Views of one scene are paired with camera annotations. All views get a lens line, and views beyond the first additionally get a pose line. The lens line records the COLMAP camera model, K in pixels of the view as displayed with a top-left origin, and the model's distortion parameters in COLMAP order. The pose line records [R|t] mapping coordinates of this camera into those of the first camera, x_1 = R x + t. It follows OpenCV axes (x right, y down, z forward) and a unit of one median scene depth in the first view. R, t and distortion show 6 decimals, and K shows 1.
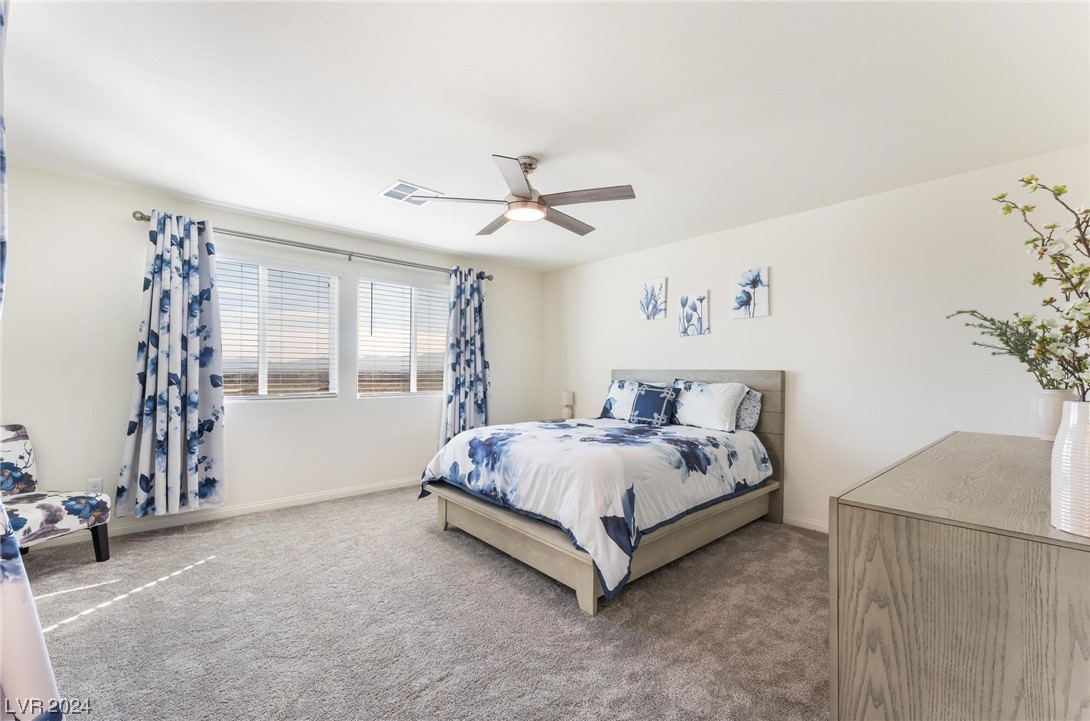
lens RADIAL K [[440.6, 0, 540.9], [0, 440.6, 363.9], [0, 0, 1]] dist [0.002927, 0.000023]
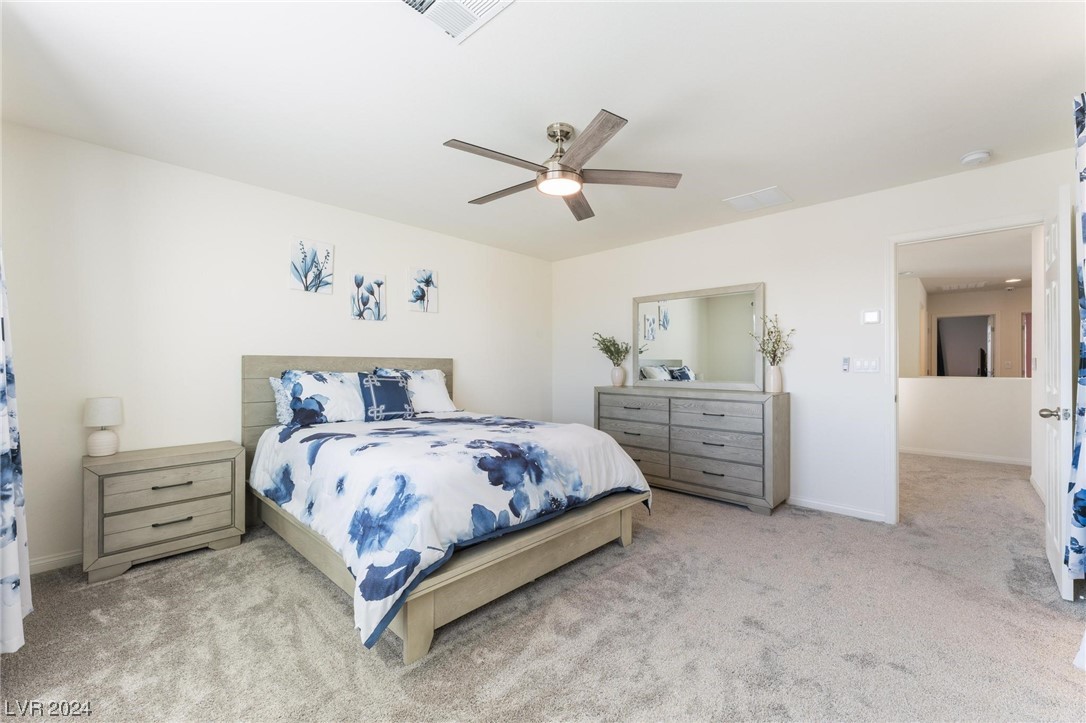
lens RADIAL K [[441.2, 0, 535.2], [0, 441.2, 361.5], [0, 0, 1]] dist [0.002704, 0.000136]
pose [[-0.093521, 0.002398, 0.995614, -0.658990], [-0.014921, 0.999881, -0.003810, 0.021589], [-0.995505, -0.015211, -0.093475, 0.799053]]
